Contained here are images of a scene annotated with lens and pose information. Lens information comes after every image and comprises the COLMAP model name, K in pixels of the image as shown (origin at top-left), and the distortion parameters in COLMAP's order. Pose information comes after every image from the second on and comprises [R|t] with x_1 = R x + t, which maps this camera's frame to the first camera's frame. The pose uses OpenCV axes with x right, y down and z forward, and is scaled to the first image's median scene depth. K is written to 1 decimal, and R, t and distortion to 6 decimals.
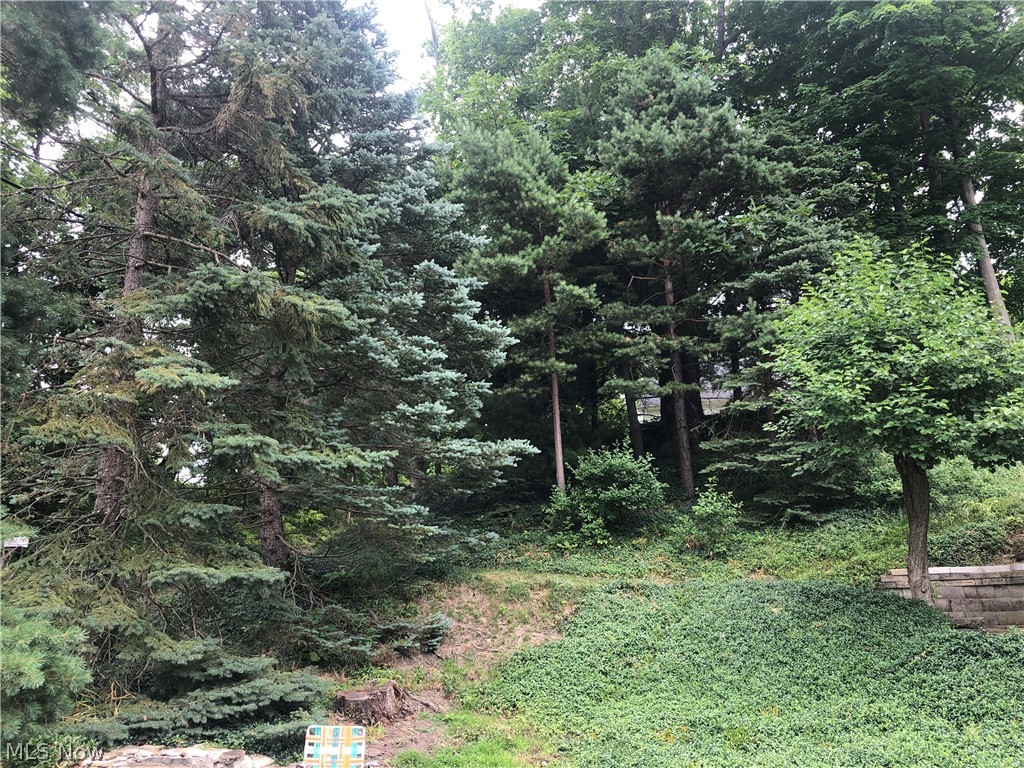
lens RADIAL K [[852.5, 0, 516.2], [0, 852.5, 384.8], [0, 0, 1]] dist [0.019806, 0.004087]
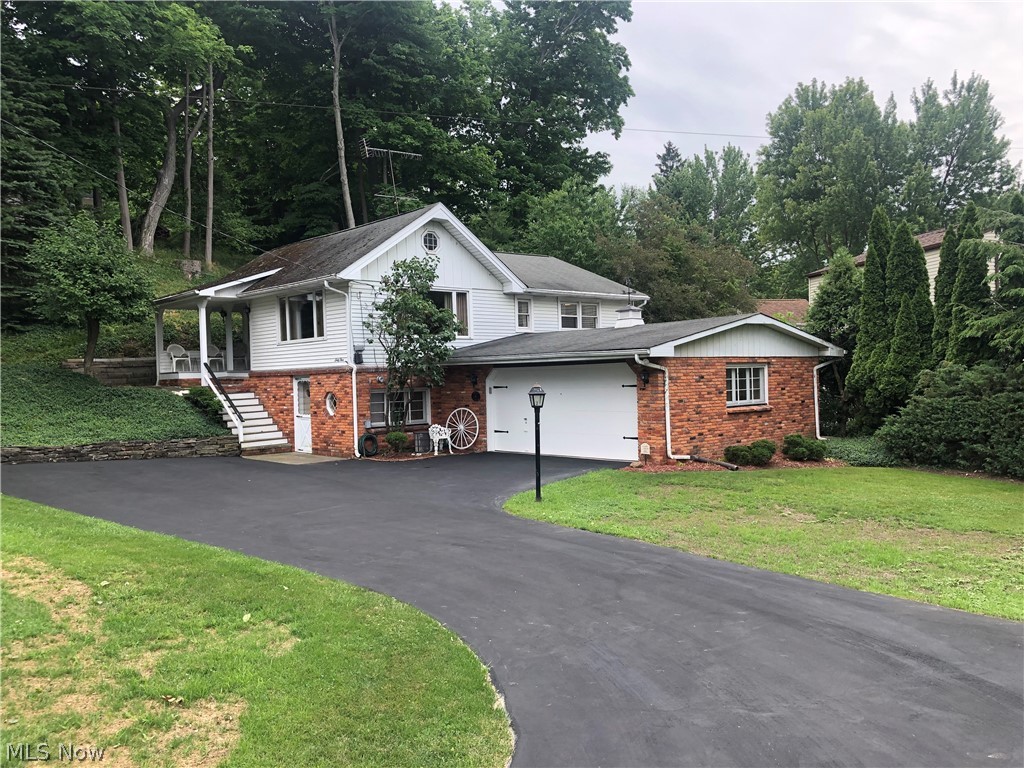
lens RADIAL K [[852.5, 0, 512.0], [0, 852.5, 383.0], [0, 0, 1]] dist [0.019806, 0.004087]
pose [[0.537610, -0.001549, 0.843192, -0.770331], [-0.230114, 0.961769, 0.148485, -0.297984], [-0.811186, -0.273857, 0.516700, -1.007325]]
